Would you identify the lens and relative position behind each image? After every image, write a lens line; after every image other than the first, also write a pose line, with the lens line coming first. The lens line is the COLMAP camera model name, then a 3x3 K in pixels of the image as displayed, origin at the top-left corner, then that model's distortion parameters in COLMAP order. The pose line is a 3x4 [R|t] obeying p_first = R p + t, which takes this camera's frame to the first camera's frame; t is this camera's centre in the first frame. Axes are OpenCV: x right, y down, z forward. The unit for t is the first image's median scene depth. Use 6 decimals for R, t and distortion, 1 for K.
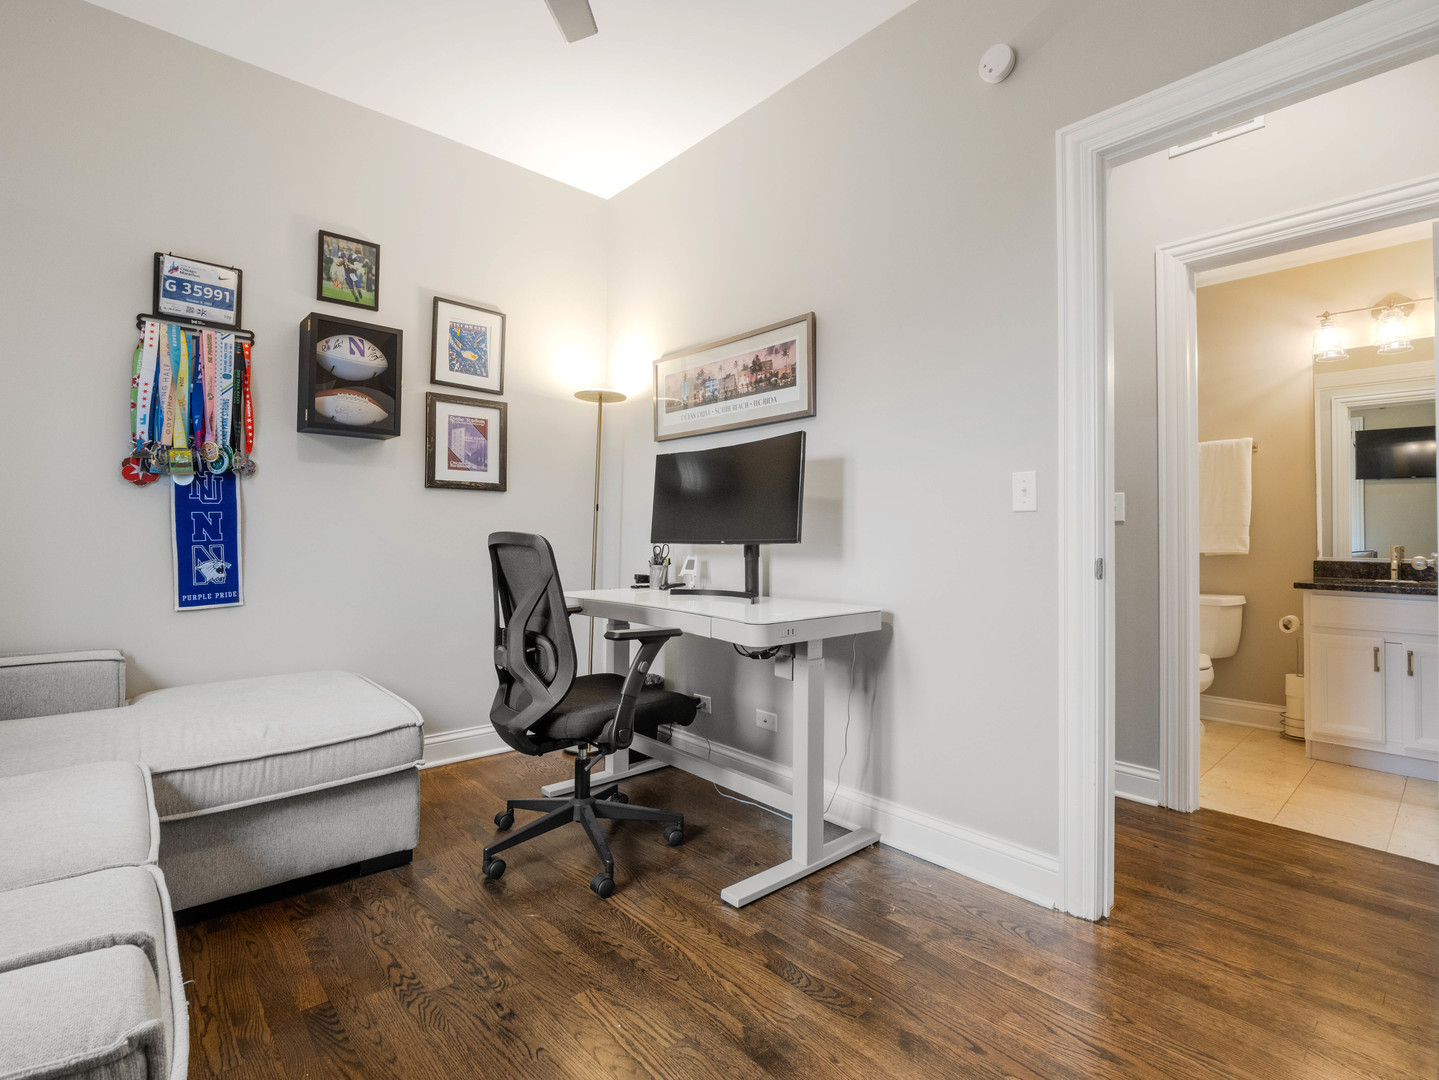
lens RADIAL K [[686.7, 0, 743.8], [0, 686.7, 534.2], [0, 0, 1]] dist [-0.022542, -0.000367]
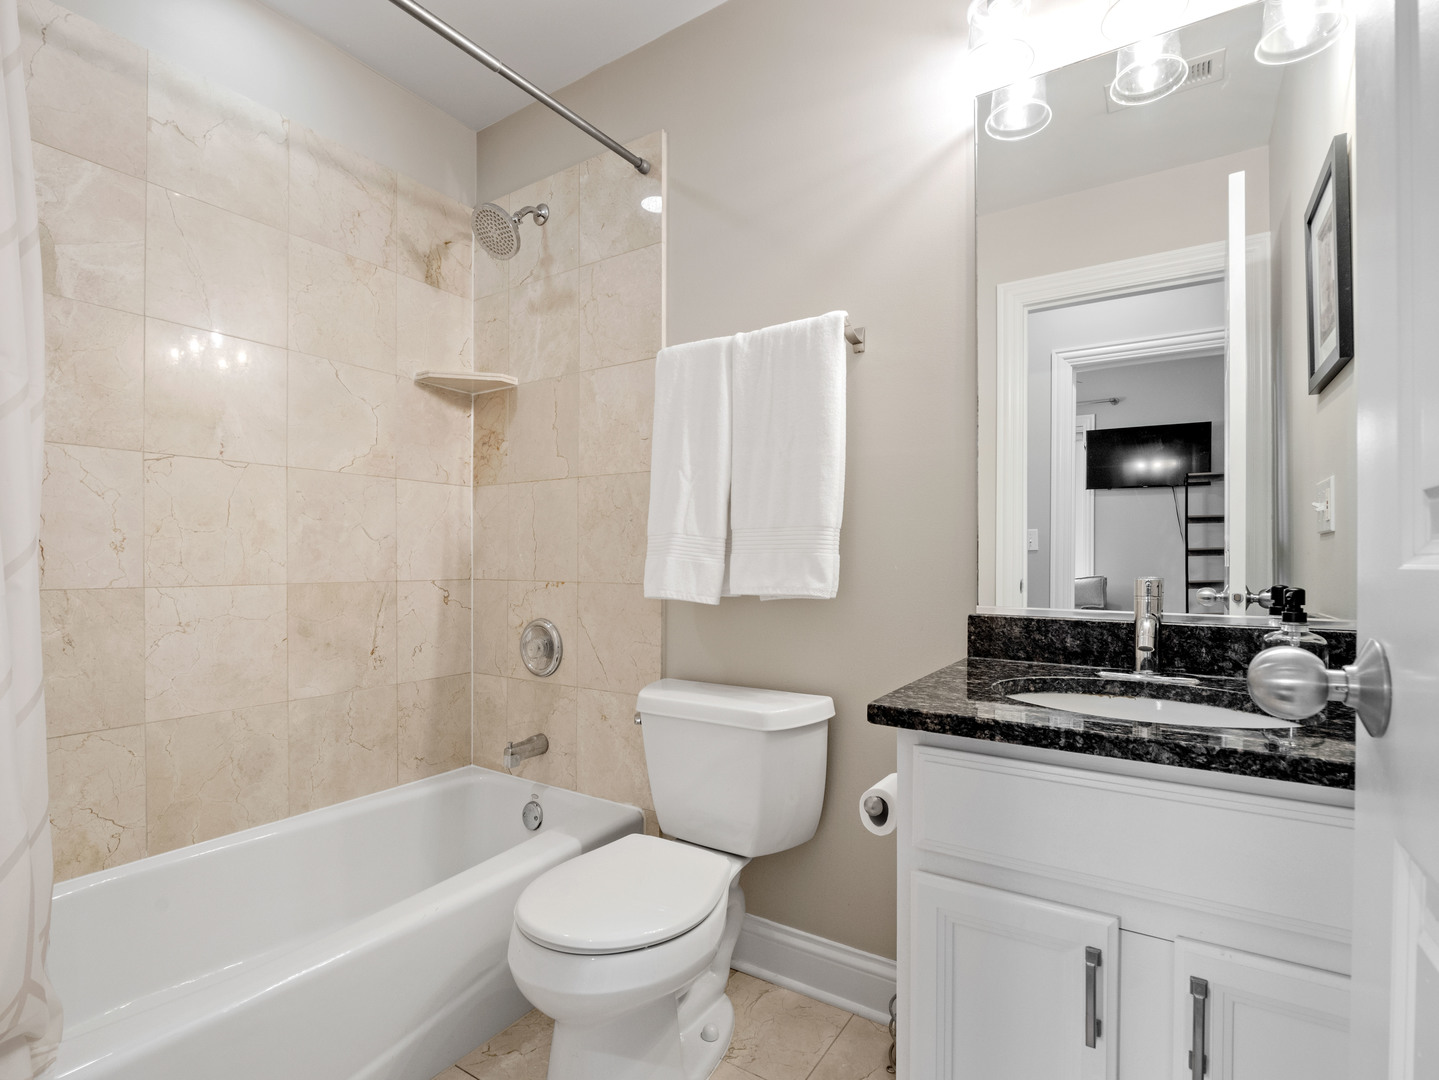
lens RADIAL K [[706.6, 0, 720.7], [0, 706.6, 588.5], [0, 0, 1]] dist [-0.018060, -0.000116]
pose [[0.968236, -0.013738, 0.249662, 0.243121], [0.003350, 0.999113, 0.041986, 0.002017], [-0.250017, -0.039816, 0.967422, 0.257722]]
